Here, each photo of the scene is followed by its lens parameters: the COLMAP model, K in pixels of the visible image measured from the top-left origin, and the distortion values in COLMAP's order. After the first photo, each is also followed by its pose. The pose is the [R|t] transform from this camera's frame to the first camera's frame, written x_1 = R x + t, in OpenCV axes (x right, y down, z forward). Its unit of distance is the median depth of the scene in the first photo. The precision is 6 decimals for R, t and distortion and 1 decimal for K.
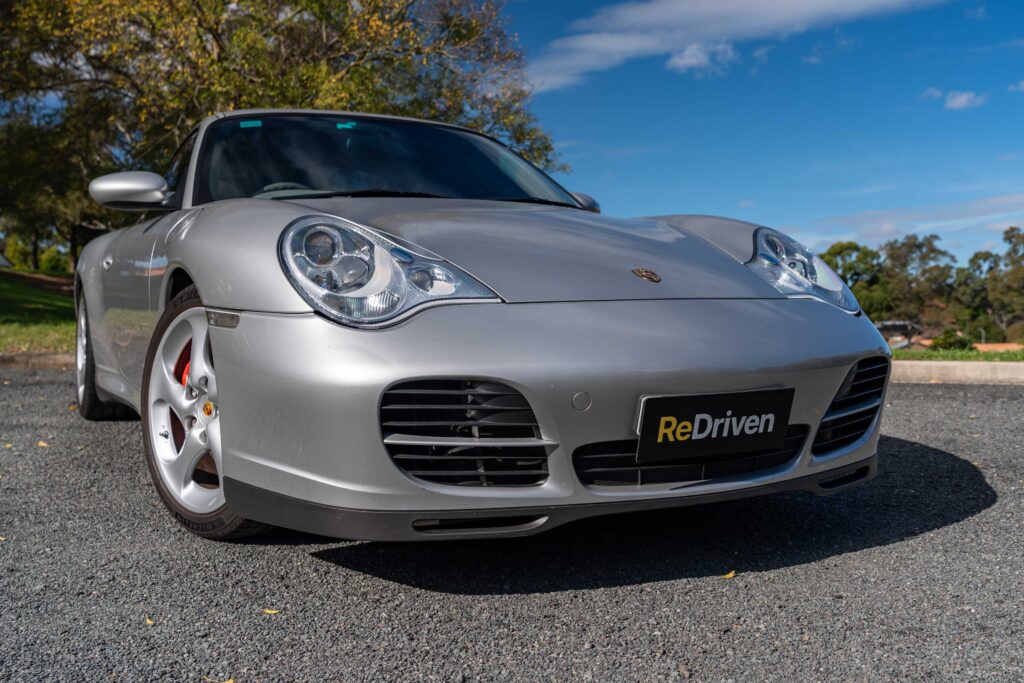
lens RADIAL K [[1092.1, 0, 512.0], [0, 1092.1, 341.5], [0, 0, 1]] dist [-0.003858, -0.009252]
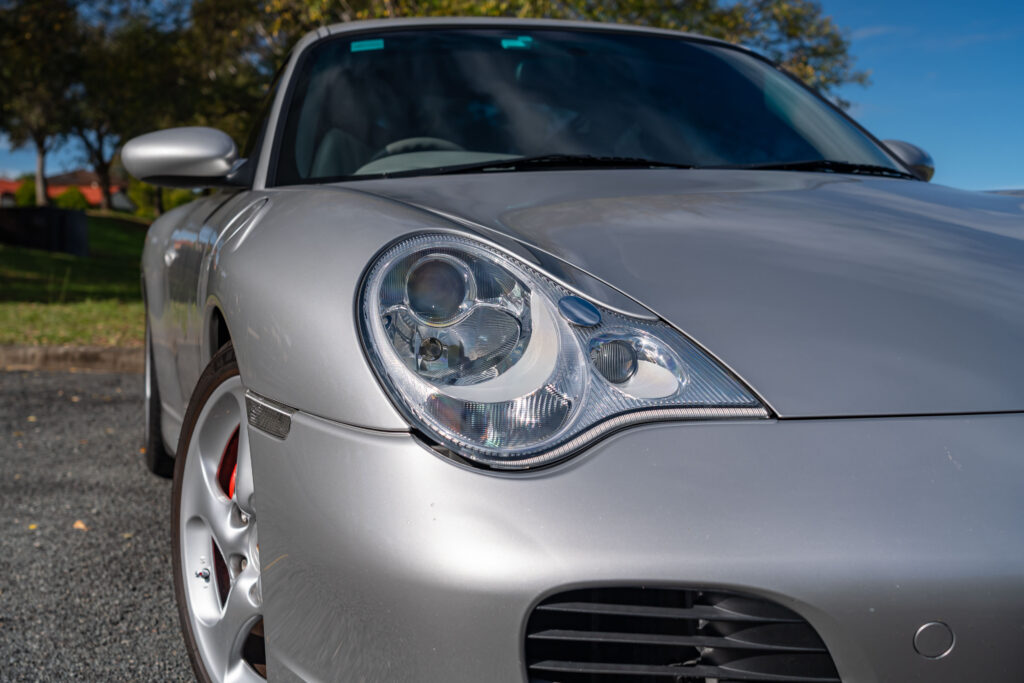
lens RADIAL K [[1299.1, 0, 512.0], [0, 1299.1, 341.5], [0, 0, 1]] dist [0.006756, 0.013035]
pose [[0.980648, 0.016294, -0.195101, -0.008119], [-0.004002, 0.997991, 0.063231, -0.094752], [0.195739, -0.061227, 0.978743, 0.334074]]
